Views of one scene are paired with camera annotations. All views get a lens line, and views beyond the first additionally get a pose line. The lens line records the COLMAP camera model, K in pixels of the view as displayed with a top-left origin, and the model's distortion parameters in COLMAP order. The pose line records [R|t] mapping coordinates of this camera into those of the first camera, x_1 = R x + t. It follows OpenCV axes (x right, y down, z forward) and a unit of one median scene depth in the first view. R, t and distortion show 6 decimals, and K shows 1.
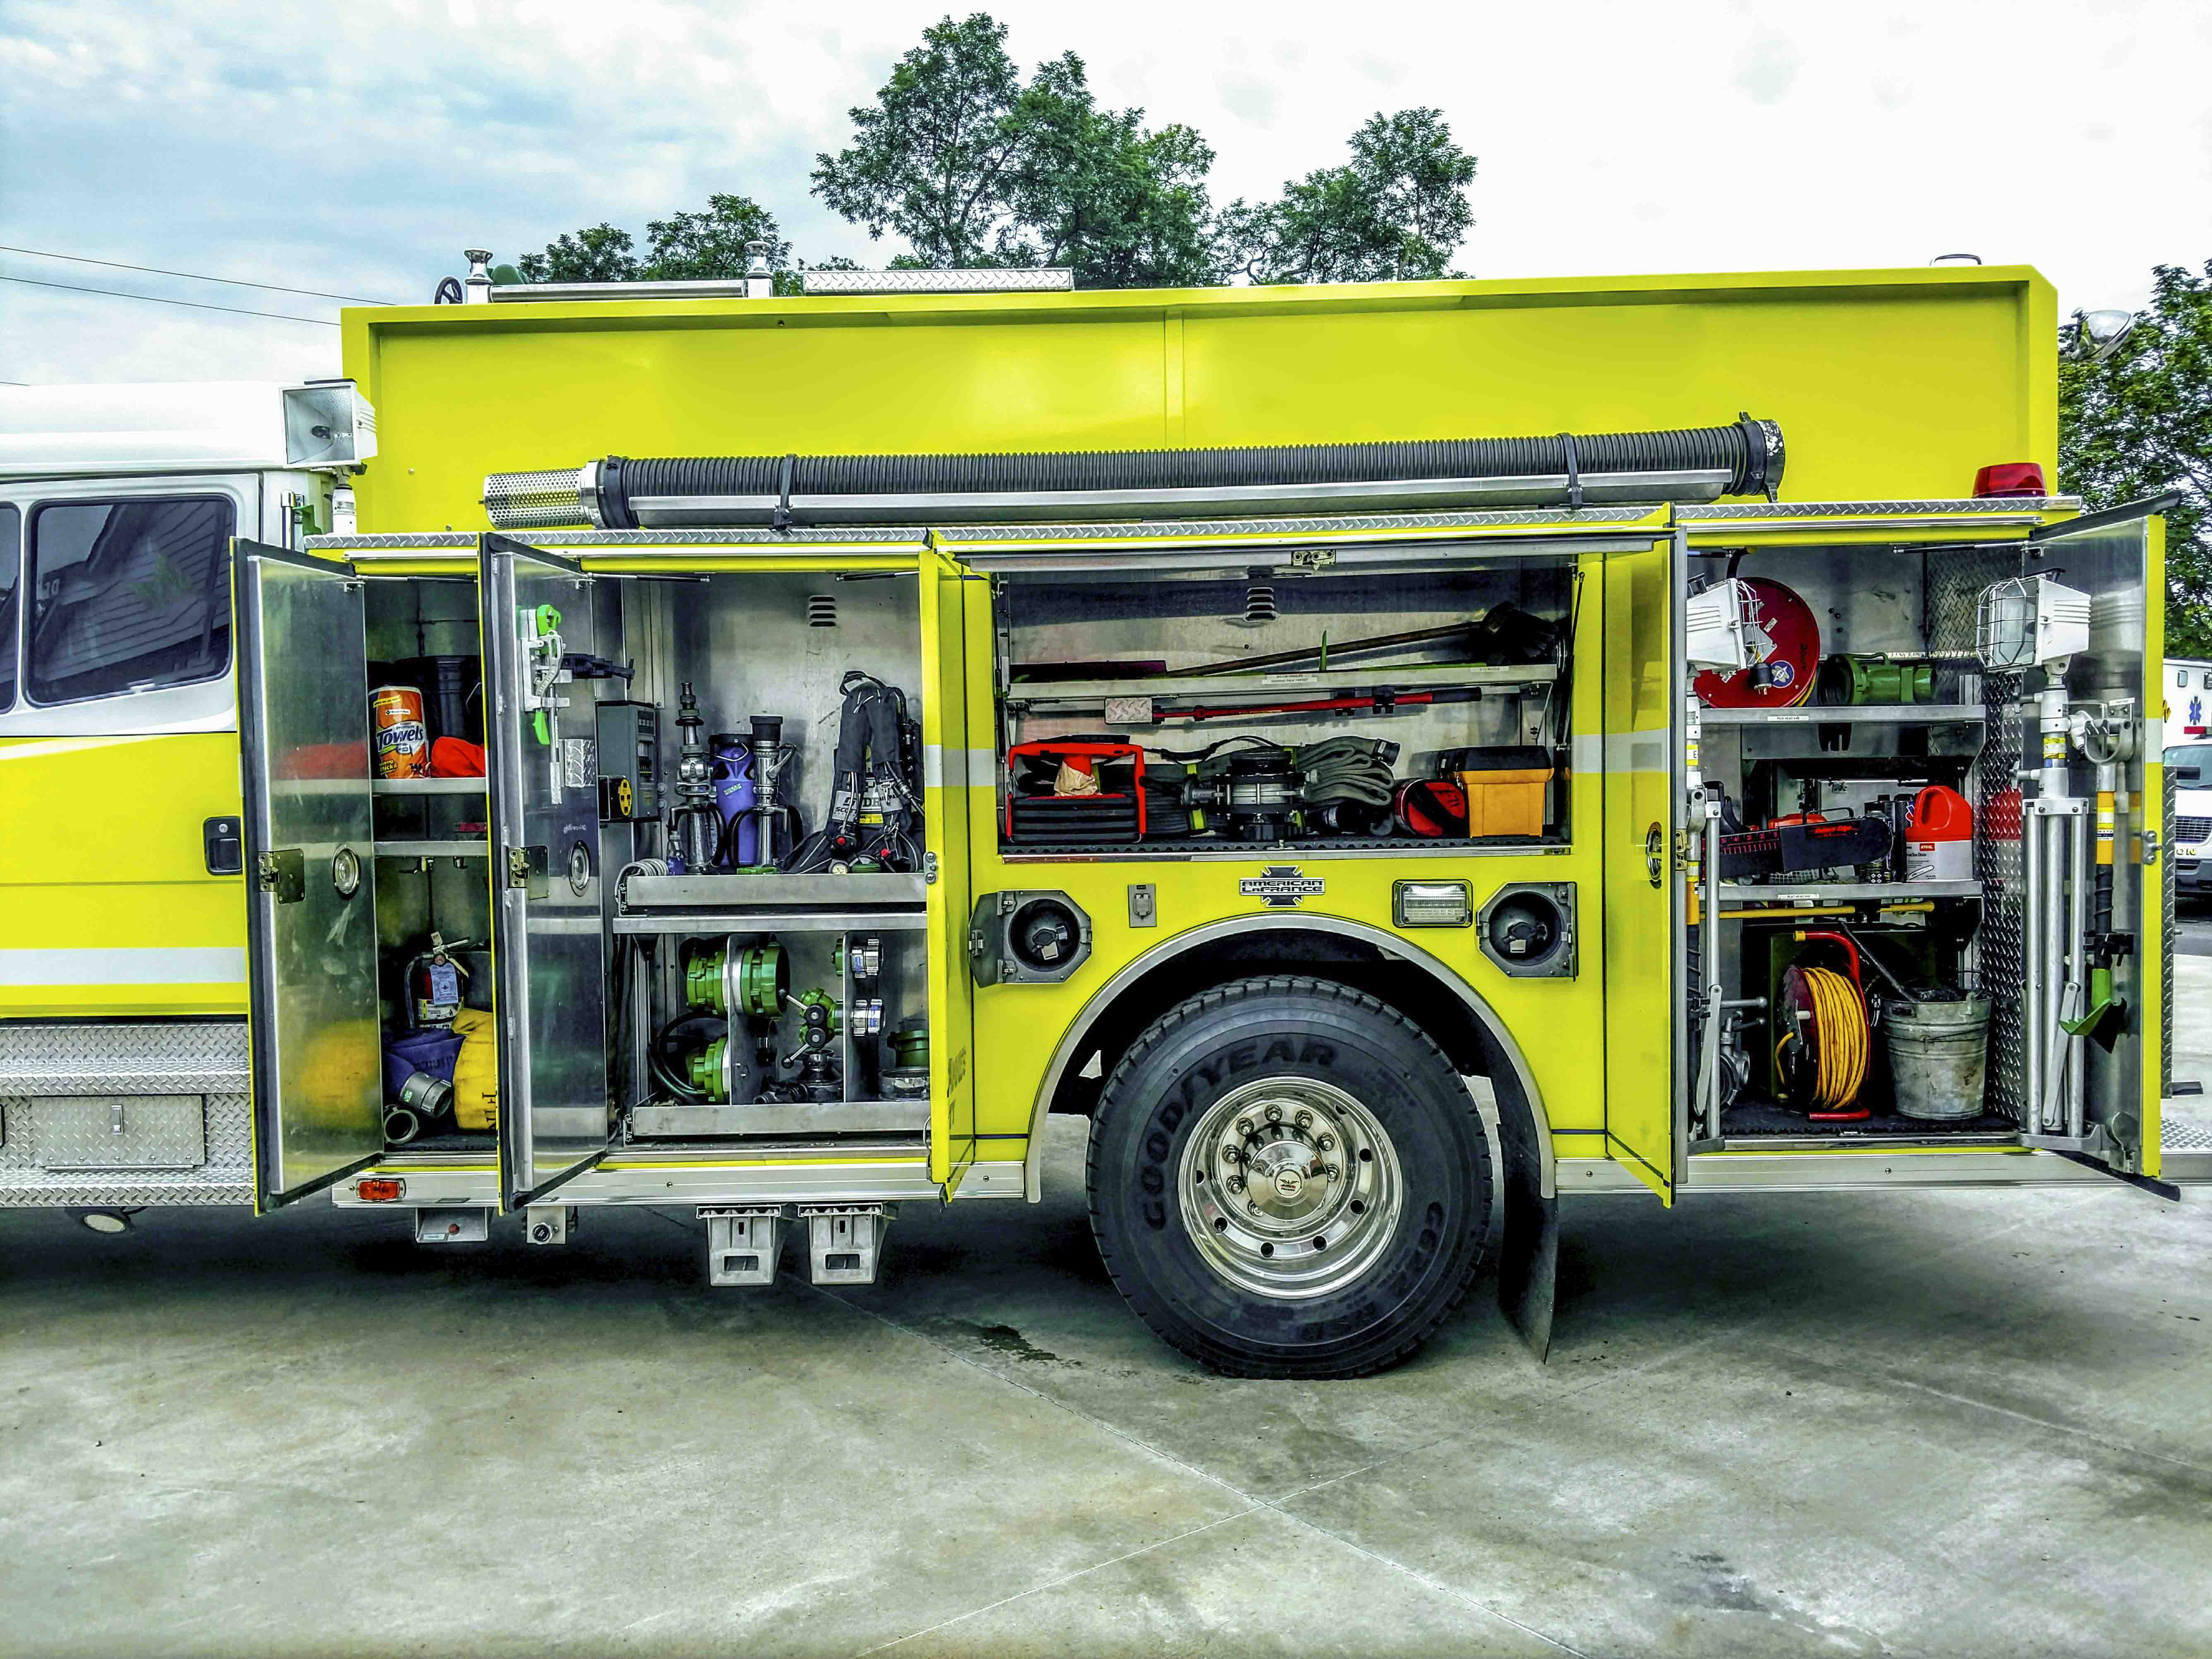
lens RADIAL K [[1723.0, 0, 1113.9], [0, 1723.0, 790.8], [0, 0, 1]] dist [0.064383, -0.114168]
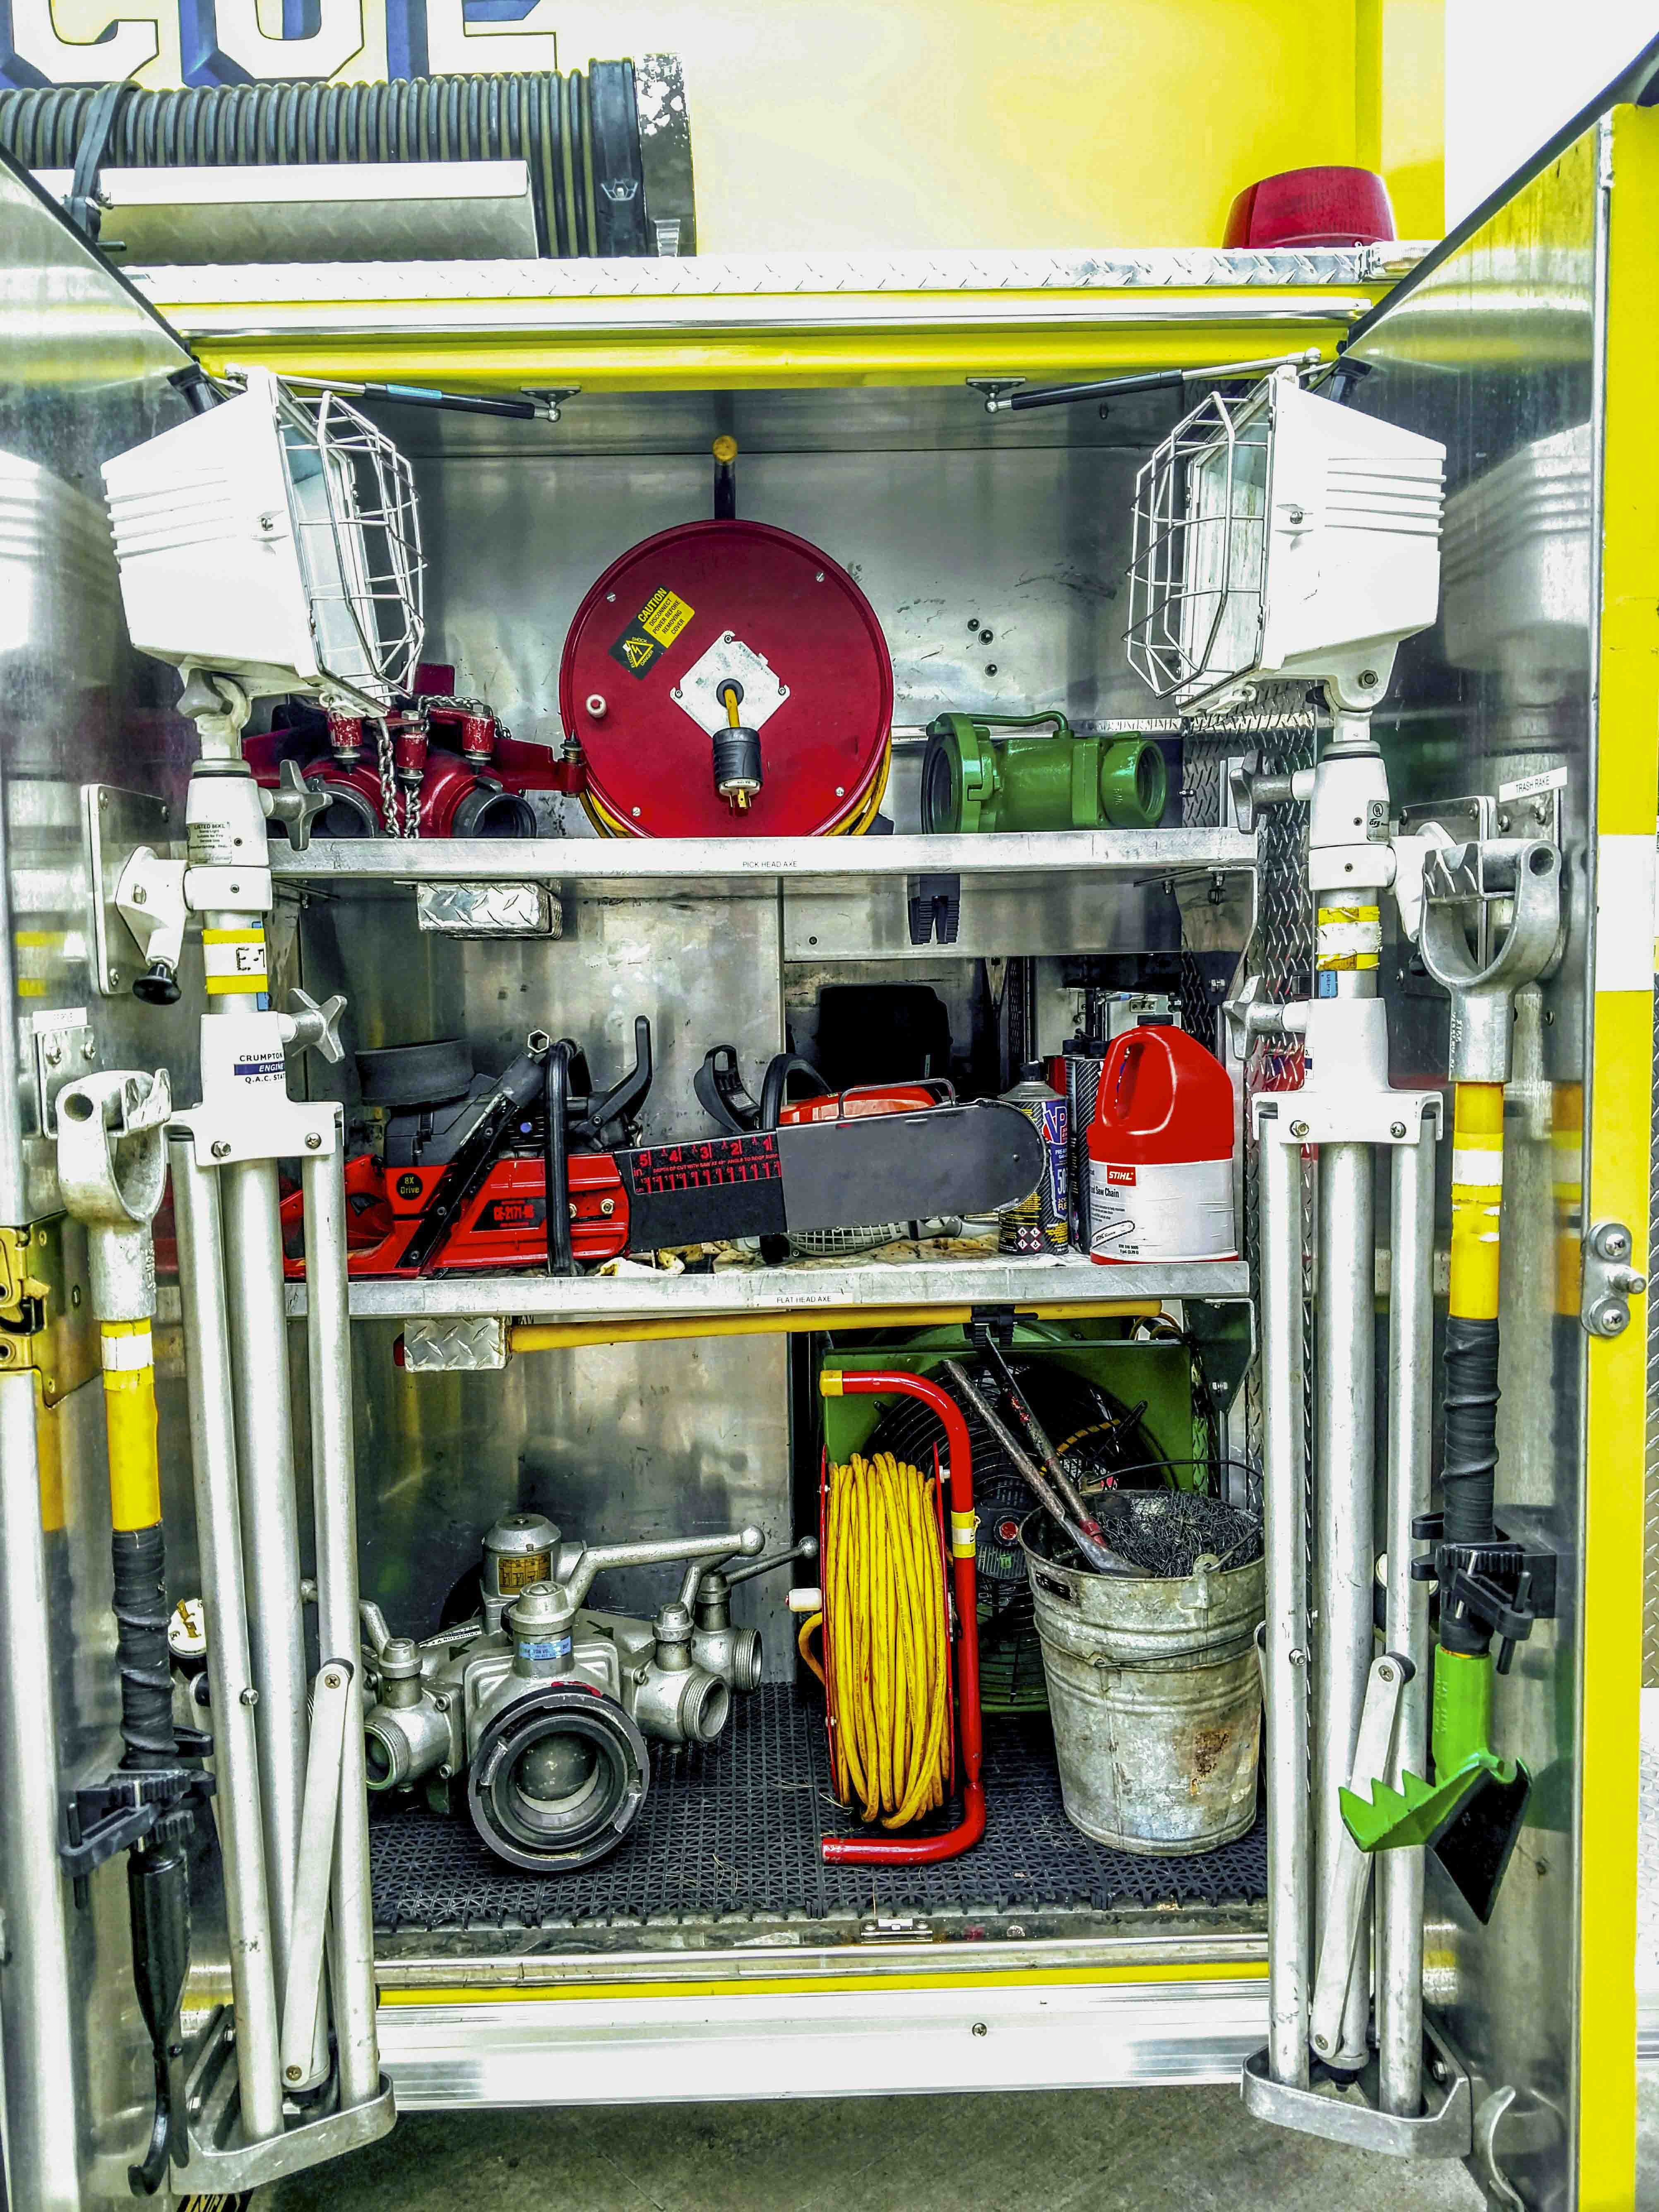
lens RADIAL K [[1707.4, 0, 821.9], [0, 1707.4, 1054.9], [0, 0, 1]] dist [0.077413, -0.097889]
pose [[0.998302, -0.015228, 0.056232, 0.355156], [0.012460, 0.998709, 0.049241, -0.016577], [-0.056909, -0.048457, 0.997203, 0.570069]]
